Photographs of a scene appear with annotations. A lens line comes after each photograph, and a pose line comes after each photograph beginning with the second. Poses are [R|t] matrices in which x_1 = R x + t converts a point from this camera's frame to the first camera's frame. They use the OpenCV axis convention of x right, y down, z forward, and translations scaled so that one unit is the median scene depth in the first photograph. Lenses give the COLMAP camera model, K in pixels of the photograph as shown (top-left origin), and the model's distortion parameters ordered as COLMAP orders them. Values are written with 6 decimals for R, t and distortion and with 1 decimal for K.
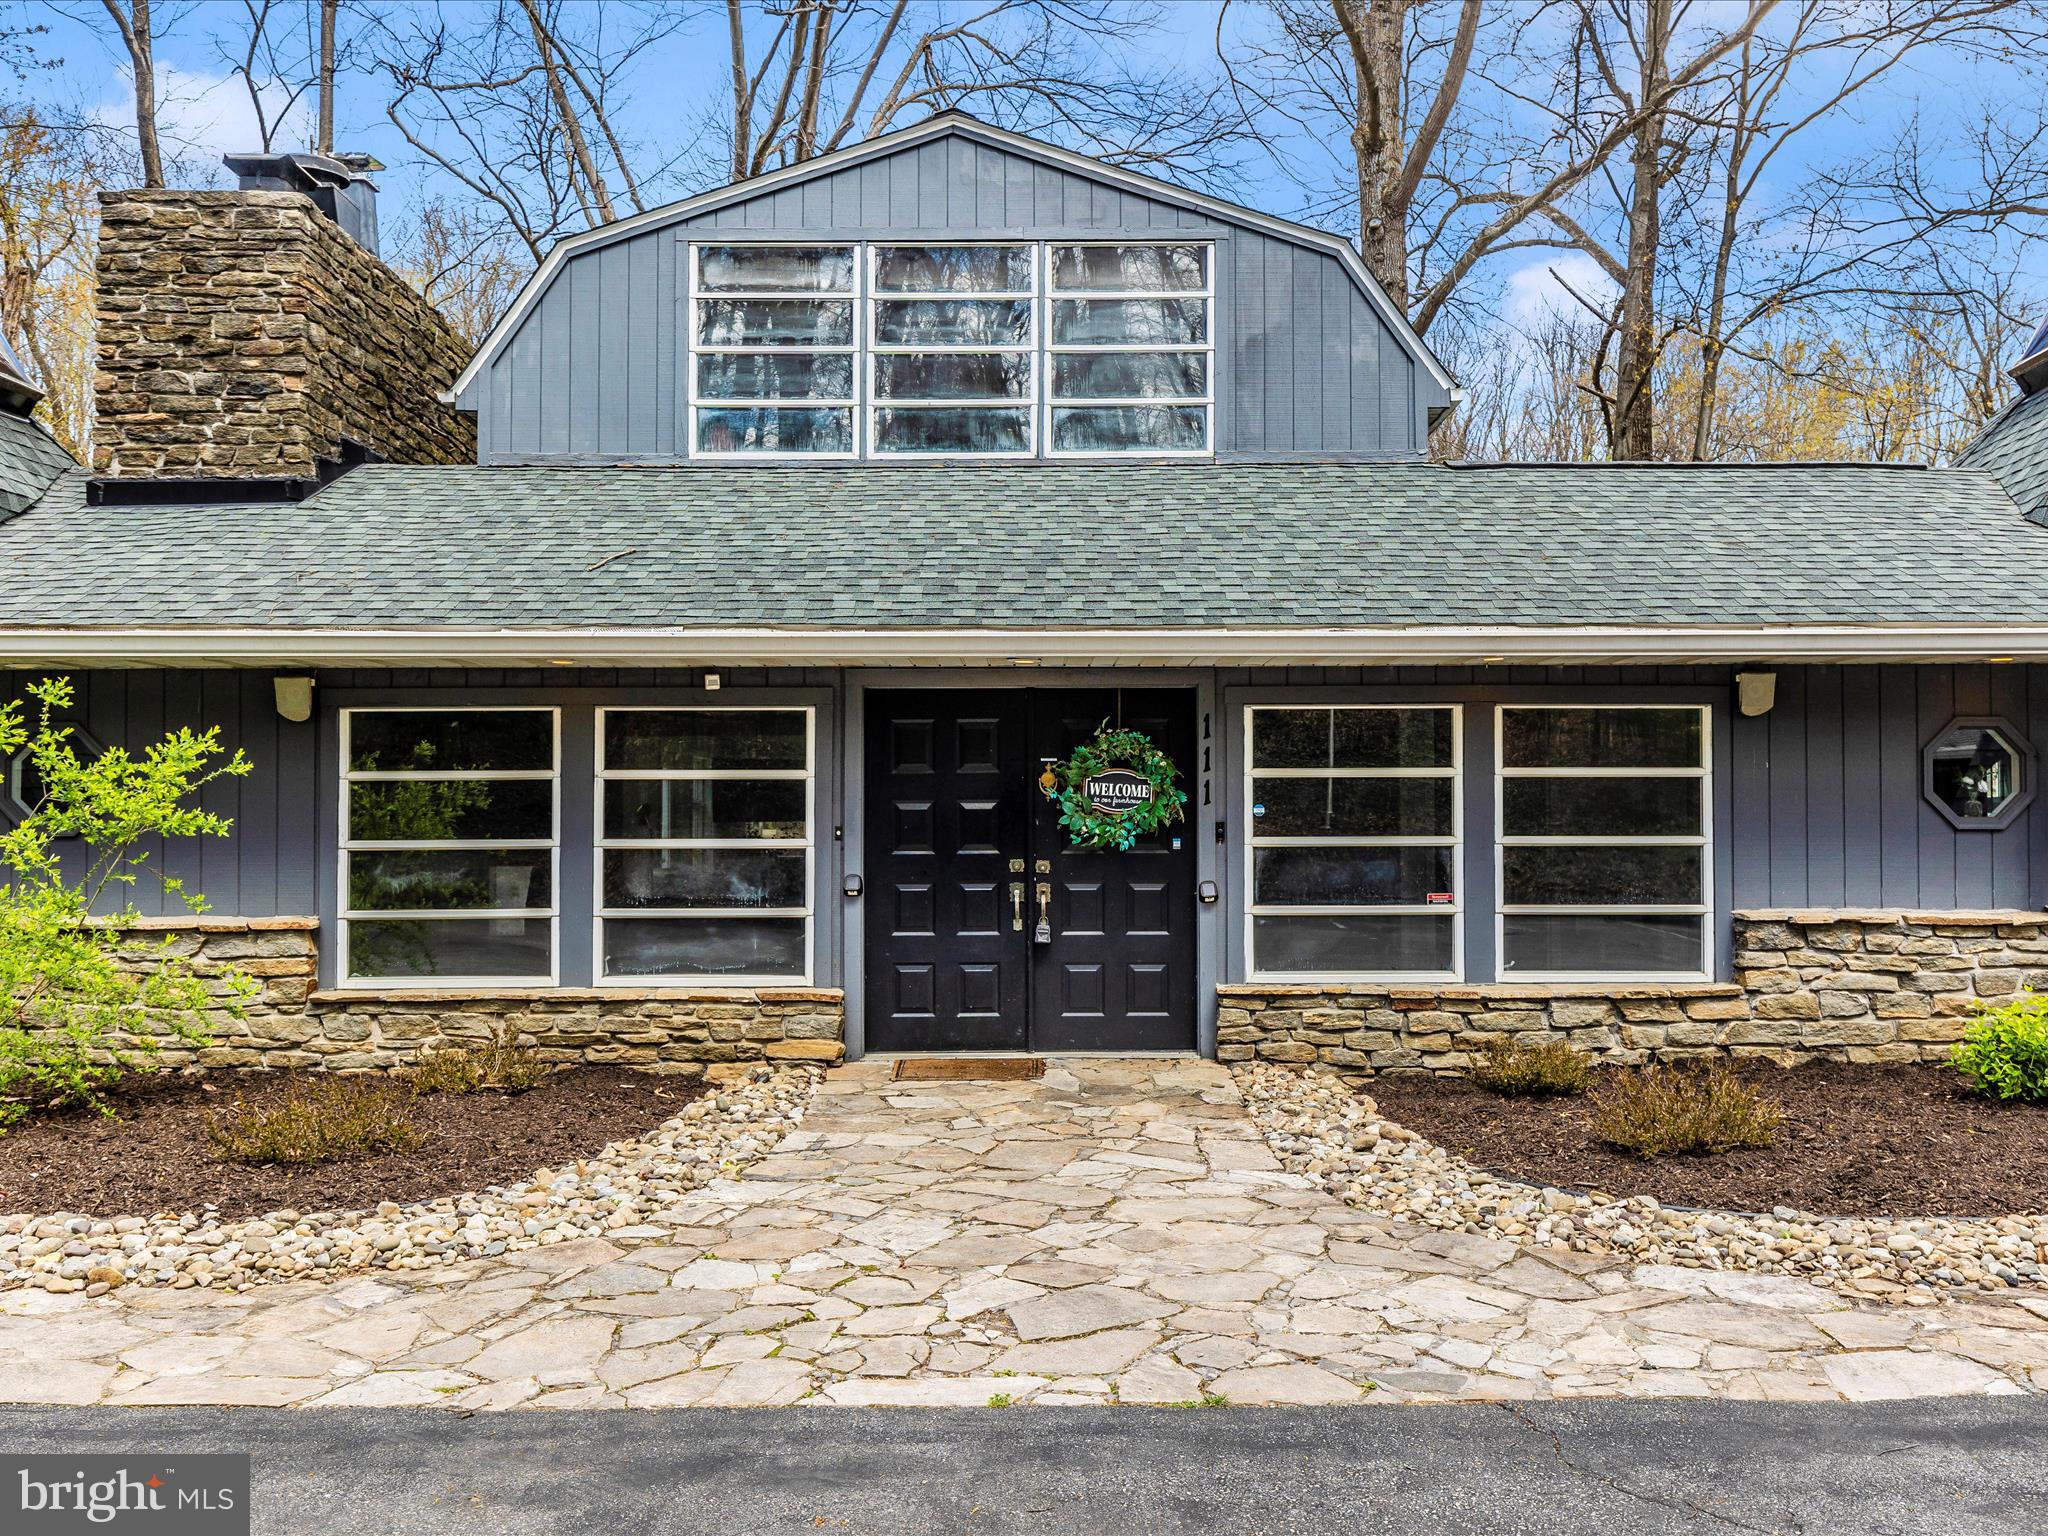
lens RADIAL K [[1804.8, 0, 1036.8], [0, 1804.8, 801.8], [0, 0, 1]] dist [0.000378, -0.000877]
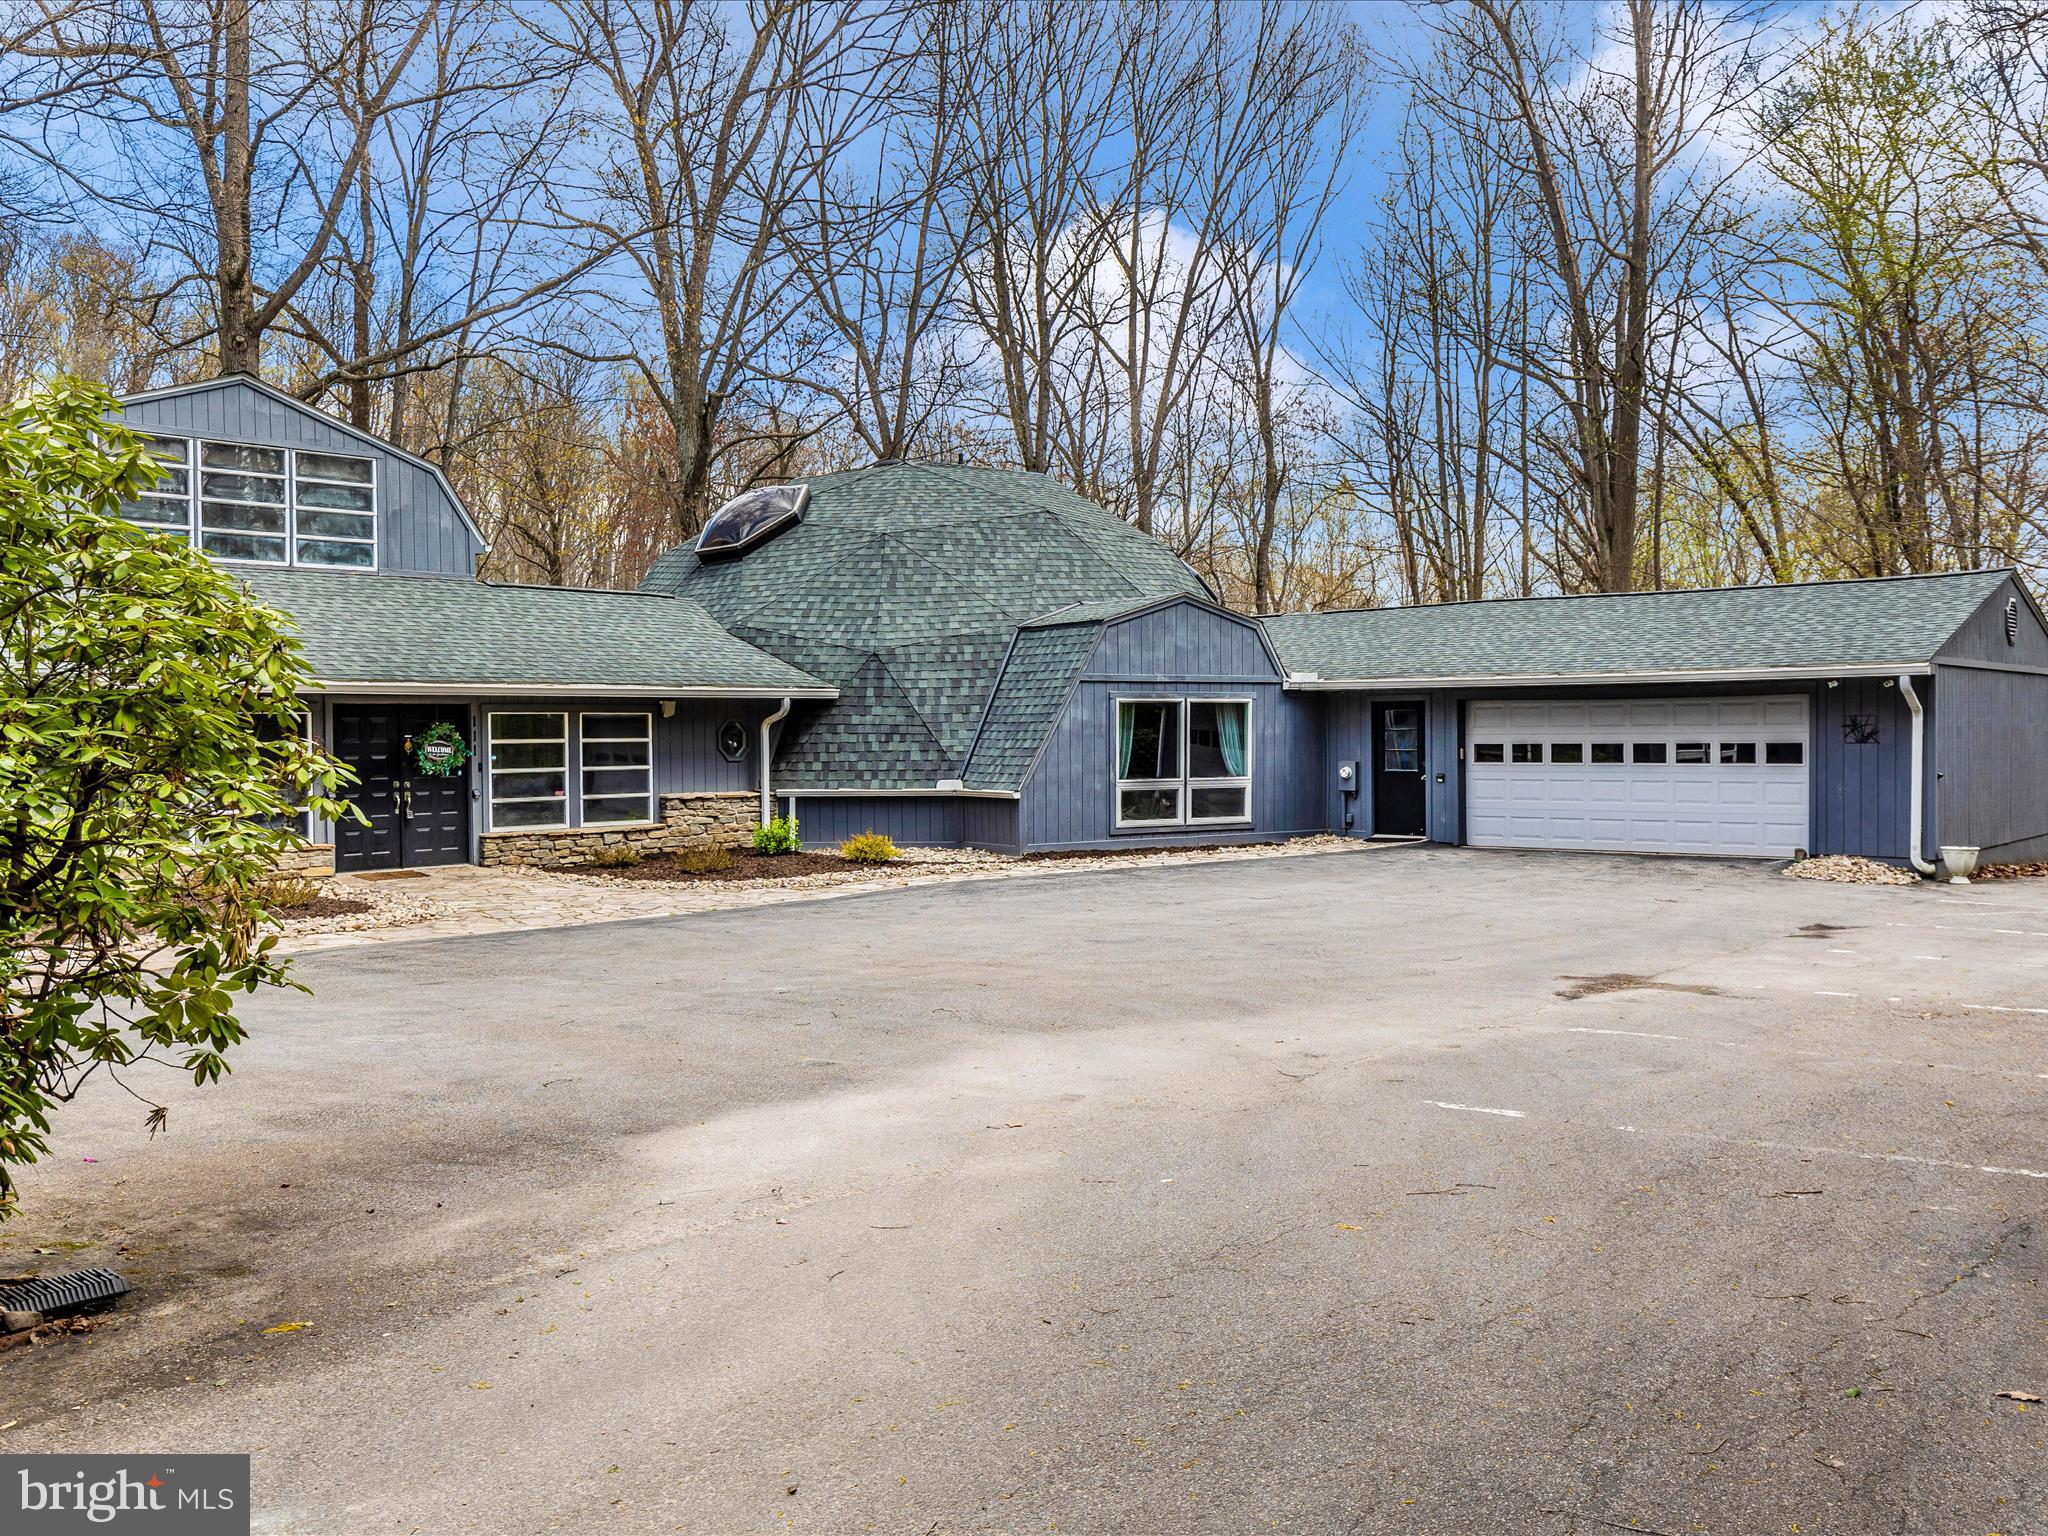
lens RADIAL K [[2161.8, 0, 1024.0], [0, 2161.8, 768.0], [0, 0, 1]] dist [-0.070594, -0.005866]
pose [[0.653327, -0.020425, 0.756801, -1.526564], [-0.008615, 0.999371, 0.034409, -0.083281], [-0.757027, -0.029000, 0.652739, -1.321492]]
